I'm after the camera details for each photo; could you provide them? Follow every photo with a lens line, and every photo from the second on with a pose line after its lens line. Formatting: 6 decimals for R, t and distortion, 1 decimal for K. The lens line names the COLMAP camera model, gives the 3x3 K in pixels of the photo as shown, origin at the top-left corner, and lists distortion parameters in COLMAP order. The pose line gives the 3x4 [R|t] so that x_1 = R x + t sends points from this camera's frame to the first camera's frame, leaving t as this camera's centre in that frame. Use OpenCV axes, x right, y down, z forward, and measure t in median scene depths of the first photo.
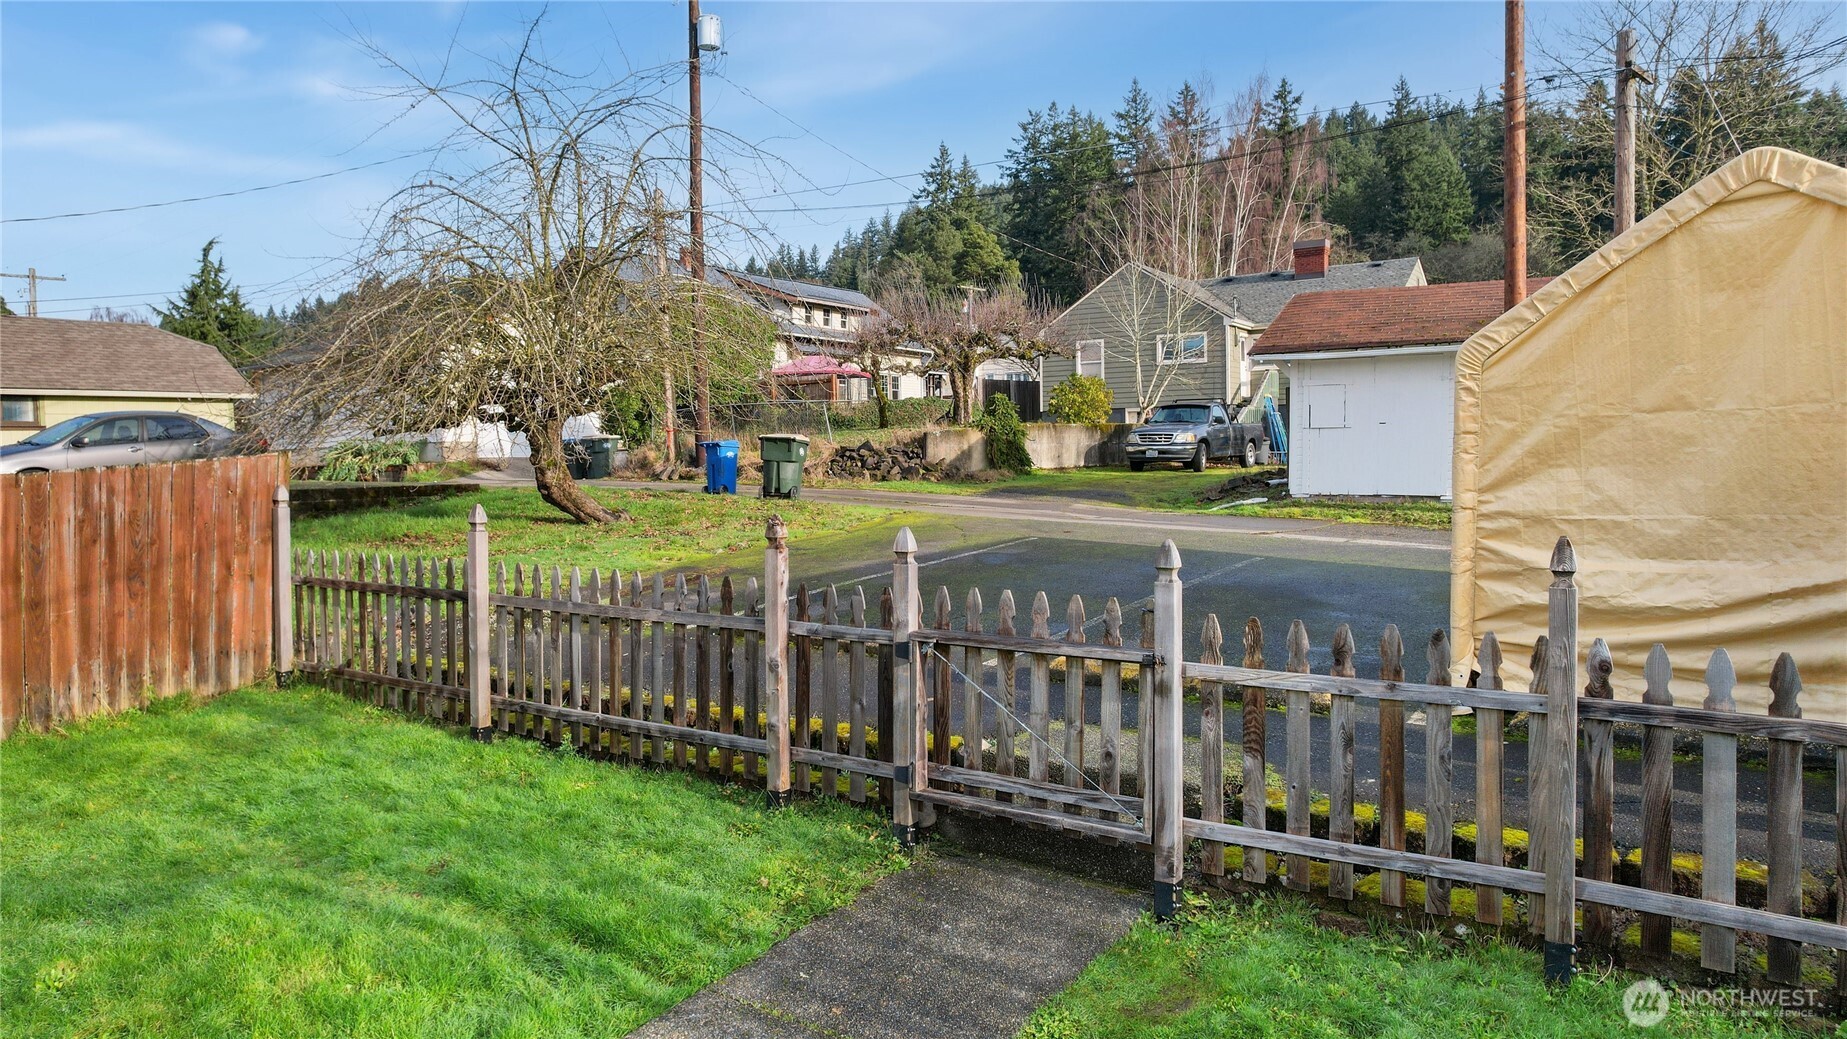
lens RADIAL K [[1178.2, 0, 914.9], [0, 1178.2, 522.0], [0, 0, 1]] dist [-0.073019, 0.060740]
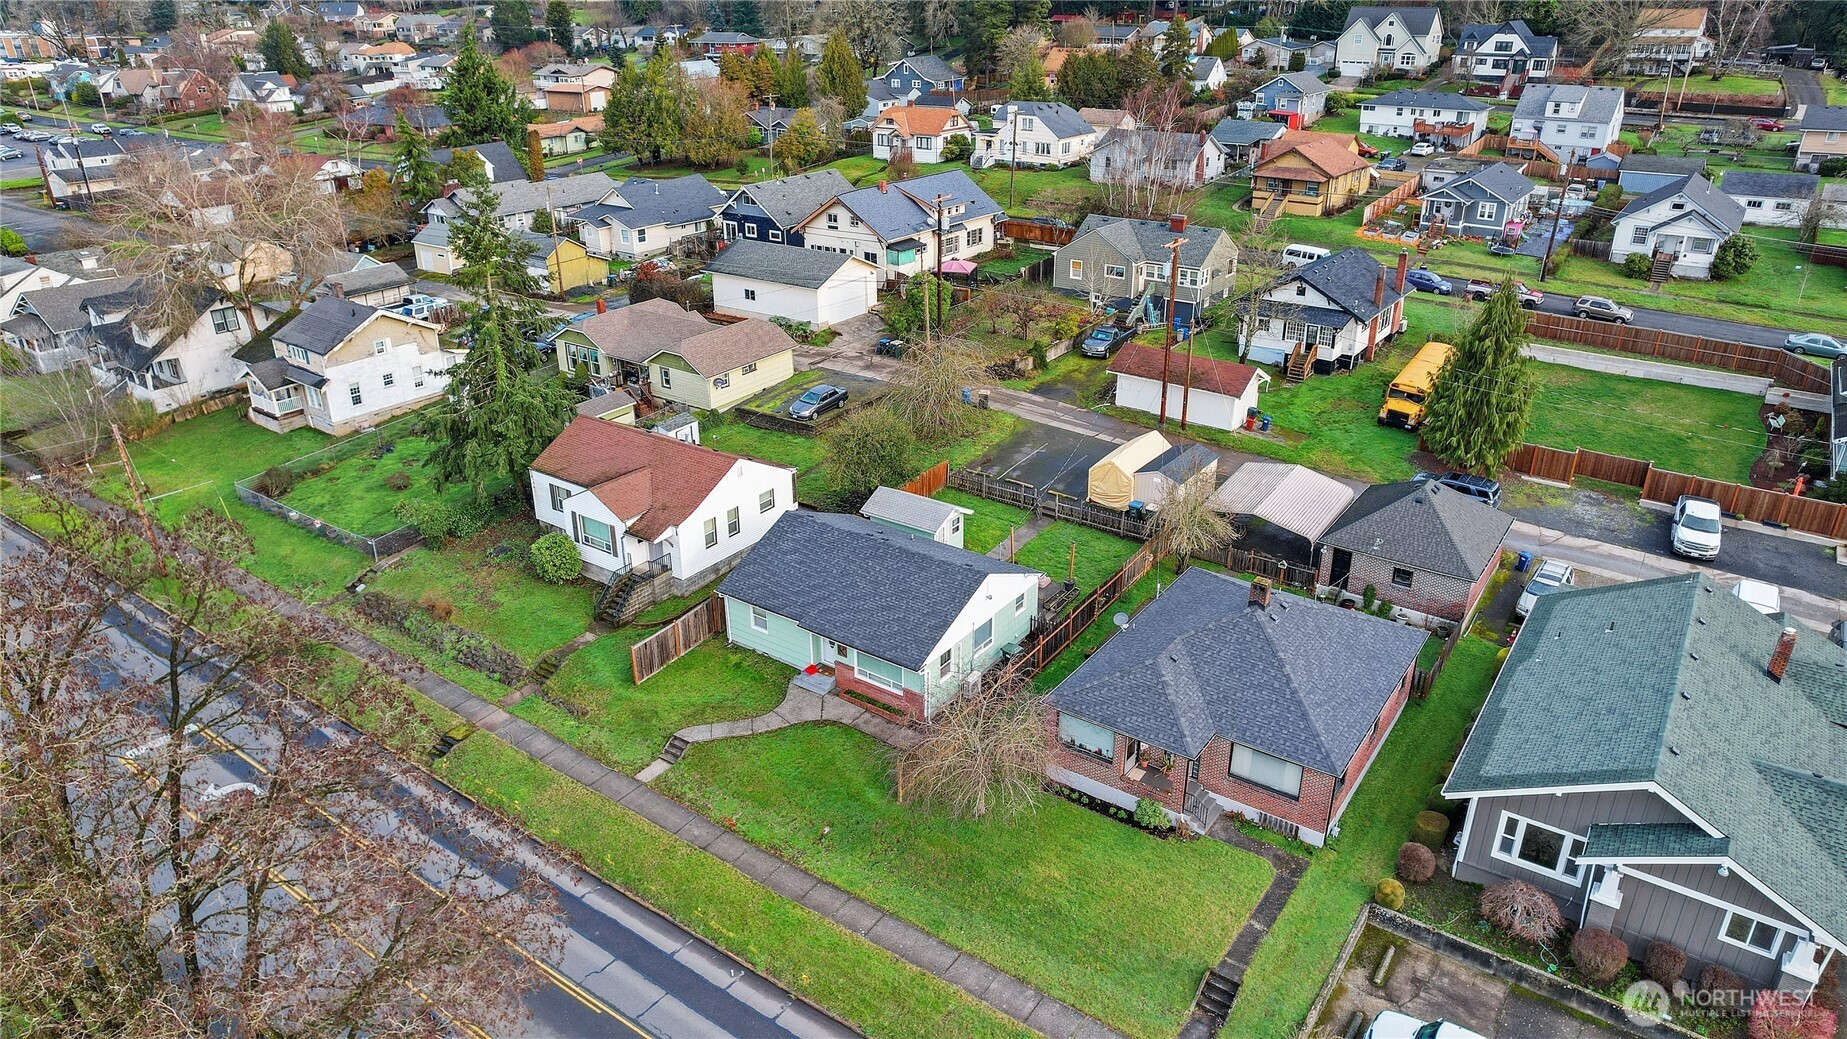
lens RADIAL K [[1178.2, 0, 914.9], [0, 1178.2, 522.0], [0, 0, 1]] dist [-0.073019, 0.060740]
pose [[0.999919, 0.012180, -0.003704, -0.011625], [-0.009974, 0.930314, 0.366628, -0.039869], [0.007911, -0.366562, 0.930360, -0.100852]]
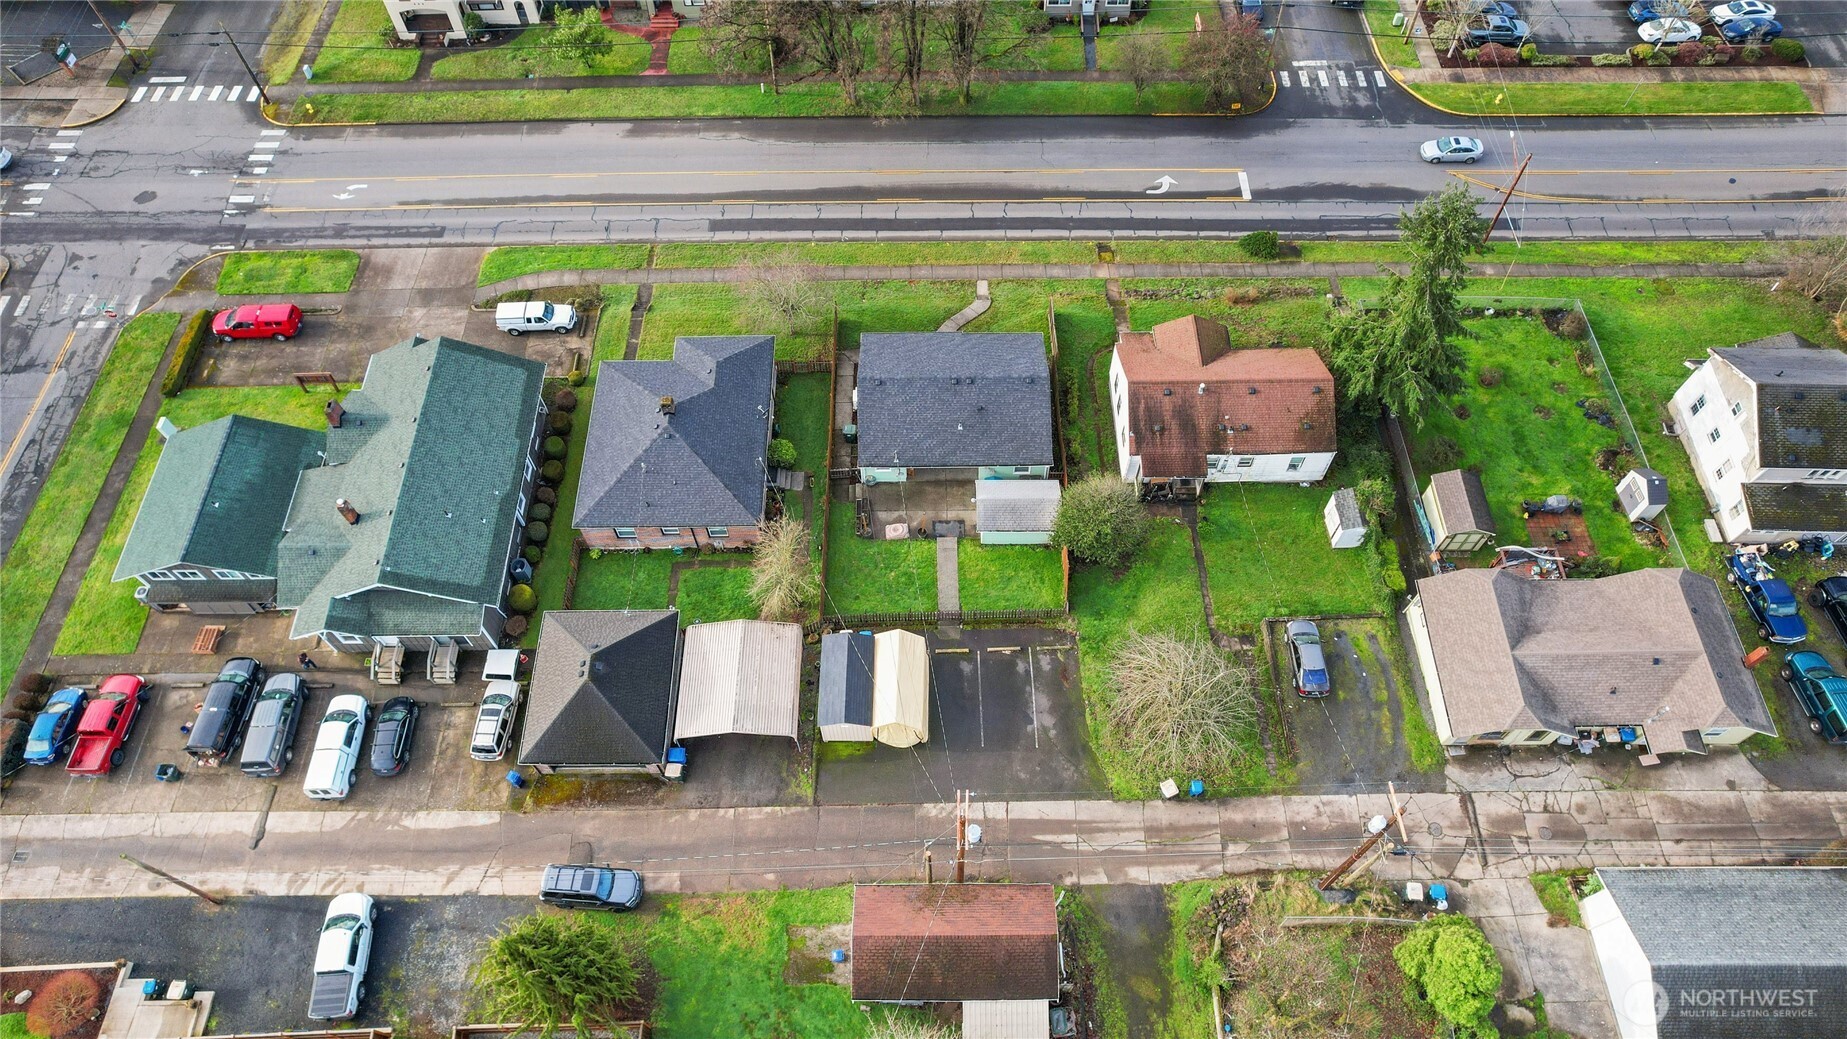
lens RADIAL K [[1178.2, 0, 914.9], [0, 1178.2, 522.0], [0, 0, 1]] dist [-0.073019, 0.060740]
pose [[-0.811873, 0.516441, -0.272306, 0.031106], [-0.007057, 0.457695, 0.889081, -0.108209], [0.583791, 0.723743, -0.367946, 0.043006]]
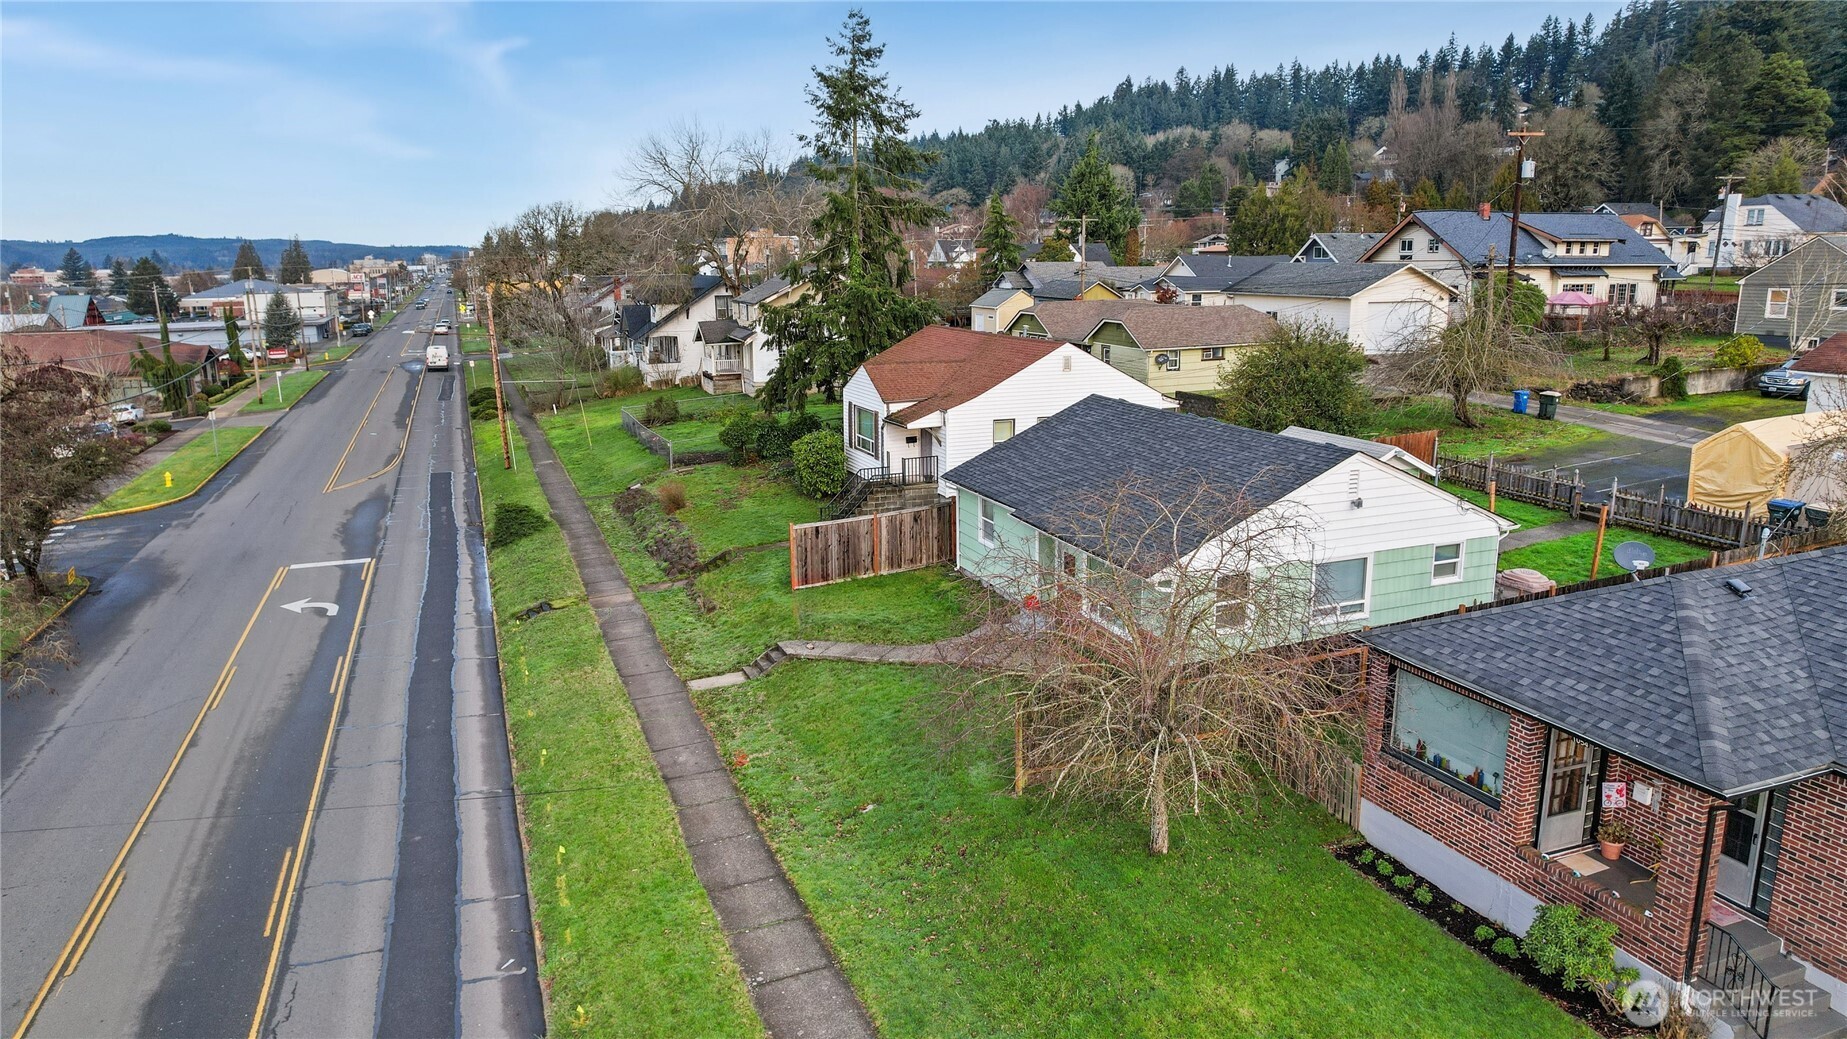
lens RADIAL K [[1178.2, 0, 914.9], [0, 1178.2, 522.0], [0, 0, 1]] dist [-0.073019, 0.060740]
pose [[0.835897, 0.131665, -0.532861, 0.003928], [-0.033066, 0.981120, 0.190555, -0.008344], [0.547890, -0.141665, 0.824468, -0.065231]]
